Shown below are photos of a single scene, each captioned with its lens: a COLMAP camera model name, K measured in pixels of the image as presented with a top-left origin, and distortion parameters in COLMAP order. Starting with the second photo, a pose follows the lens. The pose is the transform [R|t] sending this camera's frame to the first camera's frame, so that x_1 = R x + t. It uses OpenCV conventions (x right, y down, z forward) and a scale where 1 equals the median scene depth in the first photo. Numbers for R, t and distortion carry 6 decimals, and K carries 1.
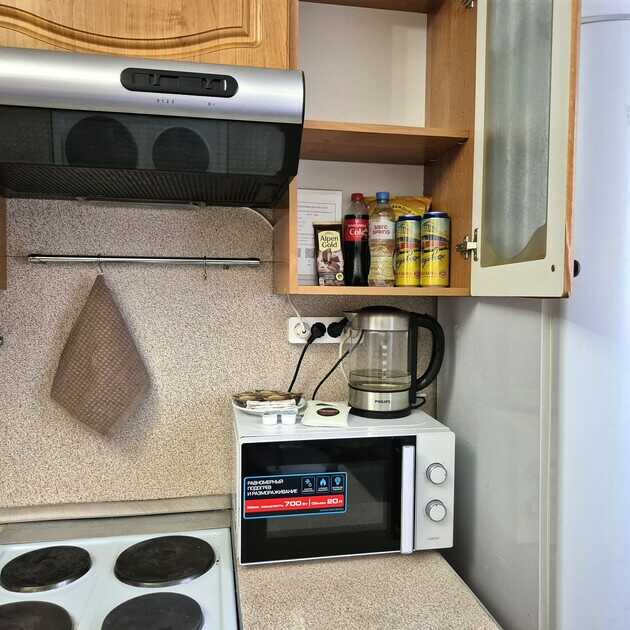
lens RADIAL K [[574.9, 0, 305.3], [0, 574.9, 313.6], [0, 0, 1]] dist [0.038351, 0.000828]
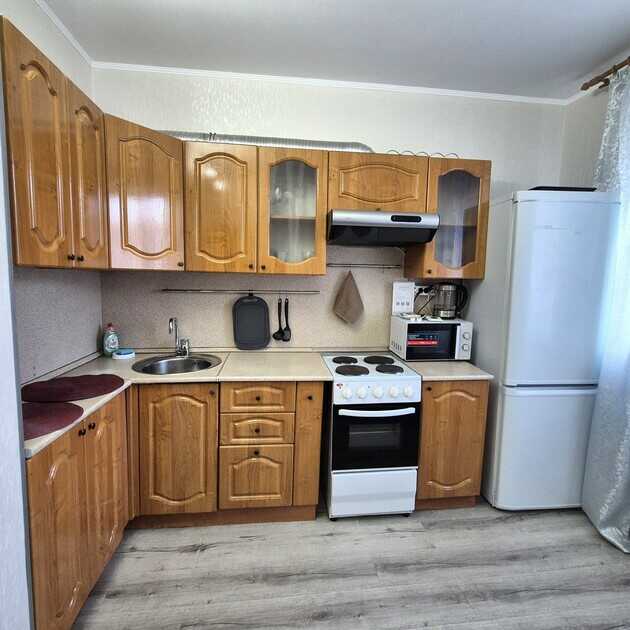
lens RADIAL K [[351.3, 0, 314.6], [0, 351.3, 311.1], [0, 0, 1]] dist [-0.001628, 0.001231]
pose [[0.998677, 0.013264, -0.049691, -0.502167], [-0.010322, 0.998204, 0.059012, 0.039977], [0.050385, -0.058421, 0.997020, -0.935224]]
